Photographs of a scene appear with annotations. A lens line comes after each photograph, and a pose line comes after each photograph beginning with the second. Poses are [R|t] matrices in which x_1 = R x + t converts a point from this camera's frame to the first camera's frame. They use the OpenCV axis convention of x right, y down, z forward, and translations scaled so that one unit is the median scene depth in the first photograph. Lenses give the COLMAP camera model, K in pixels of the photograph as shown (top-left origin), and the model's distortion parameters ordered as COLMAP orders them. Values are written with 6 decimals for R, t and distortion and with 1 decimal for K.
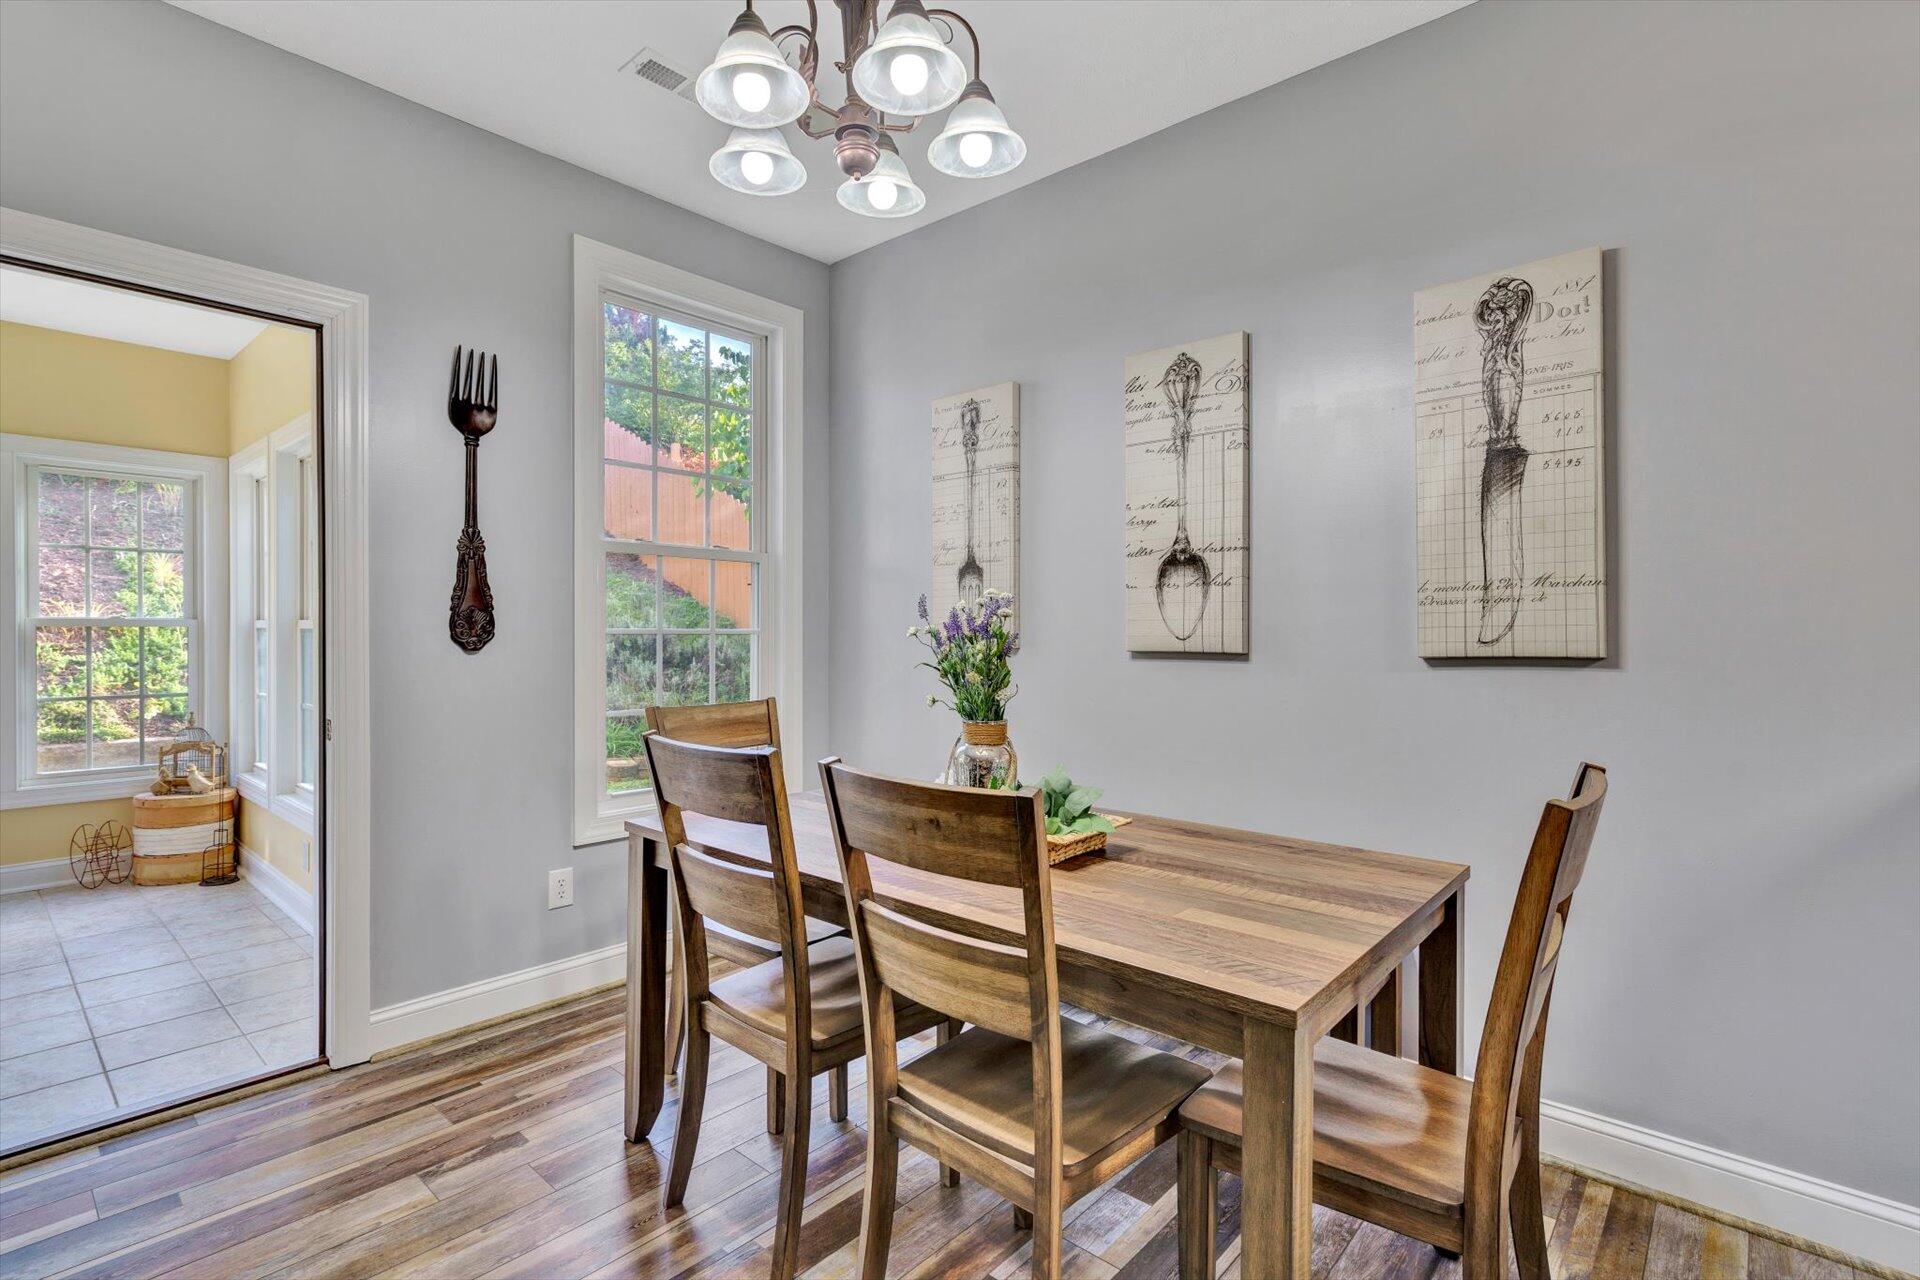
lens RADIAL K [[894.3, 0, 966.3], [0, 894.3, 641.7], [0, 0, 1]] dist [0.002958, -0.000698]
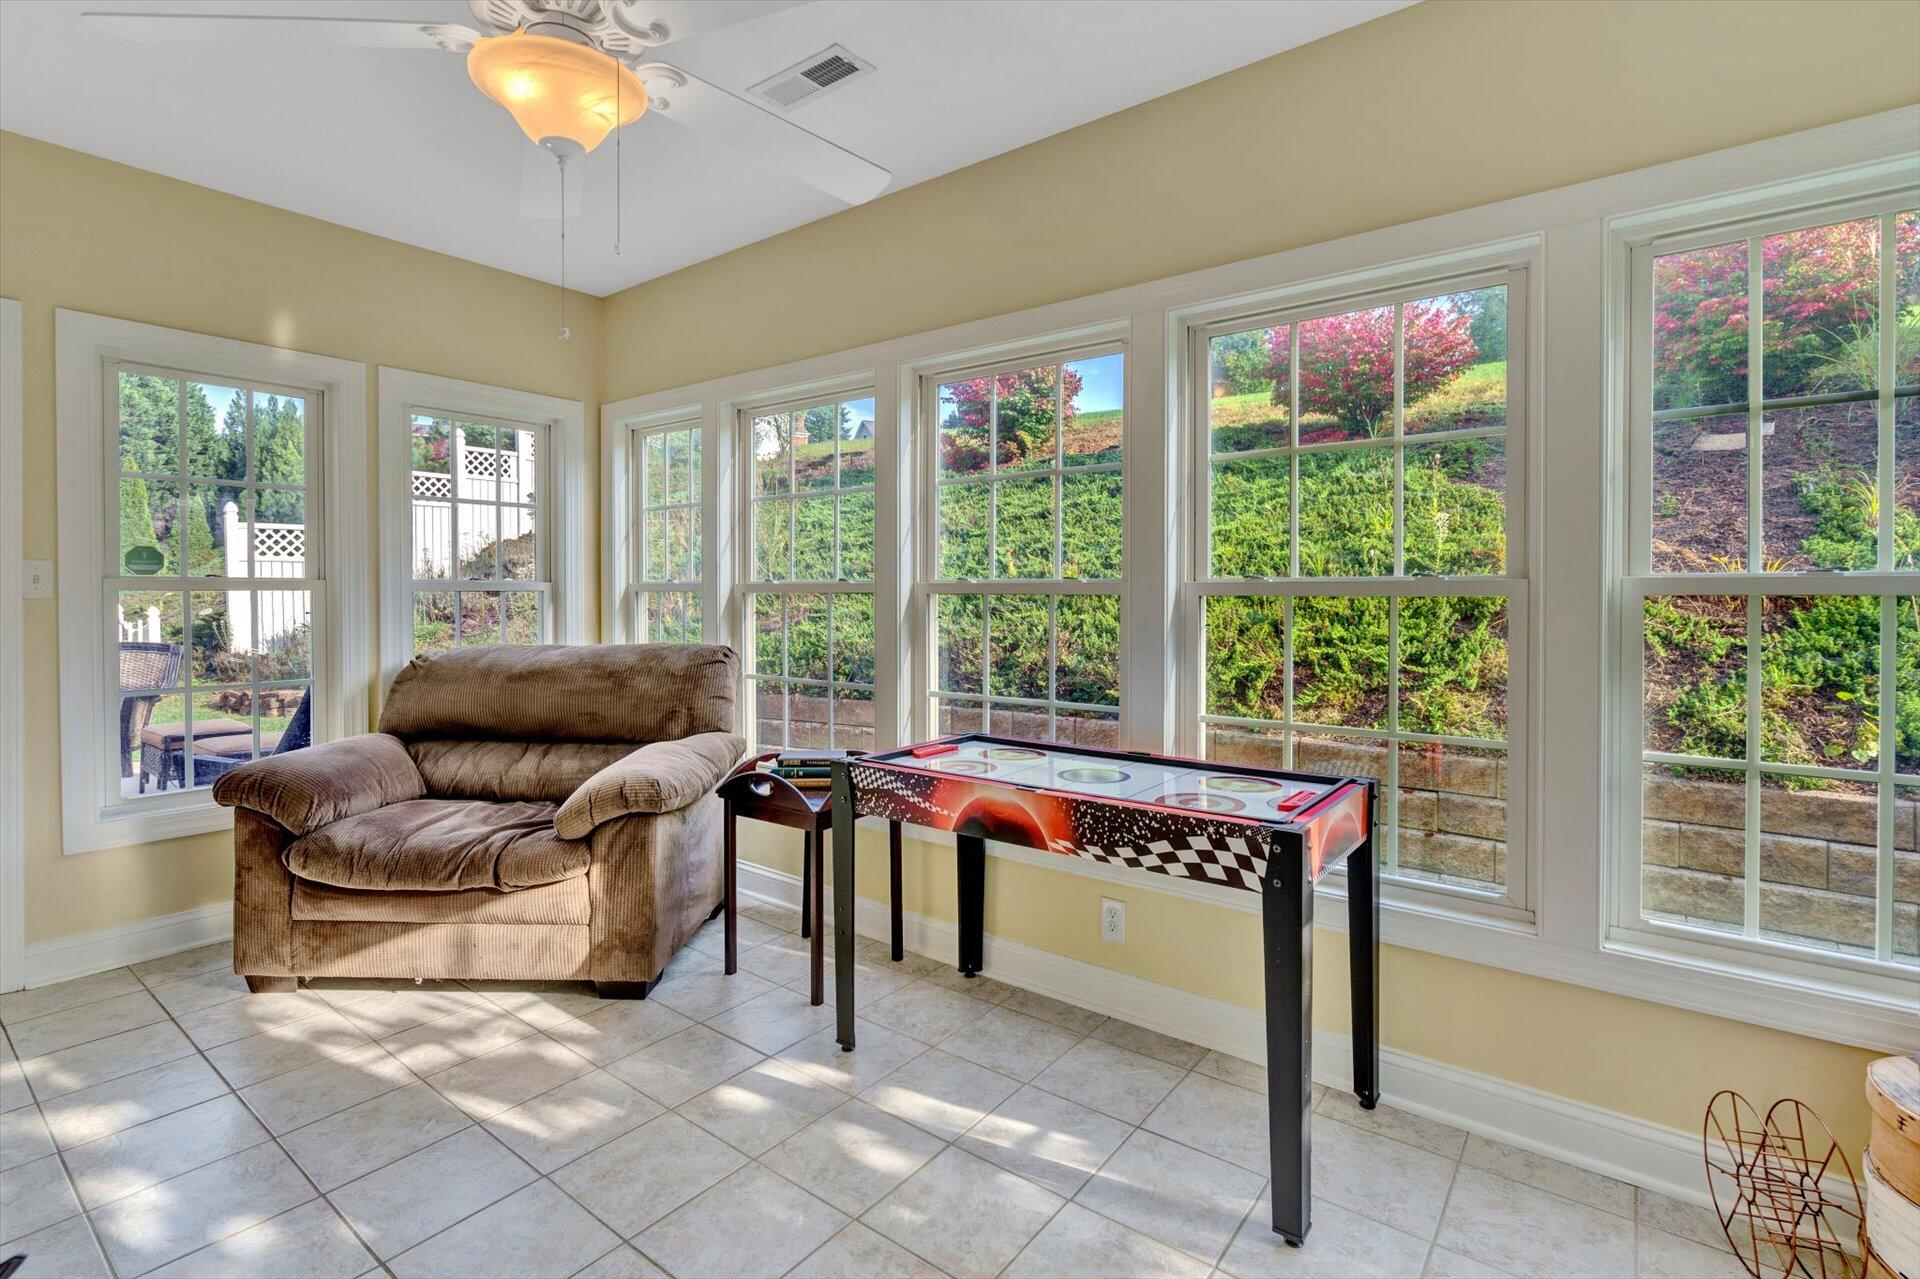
lens RADIAL K [[894.3, 0, 947.2], [0, 894.3, 600.5], [0, 0, 1]] dist [0.002958, -0.000698]
pose [[0.057679, 0.006881, -0.998311, -0.366631], [-0.014664, 0.999874, 0.006045, -0.006624], [0.998227, 0.014290, 0.057773, 0.375274]]
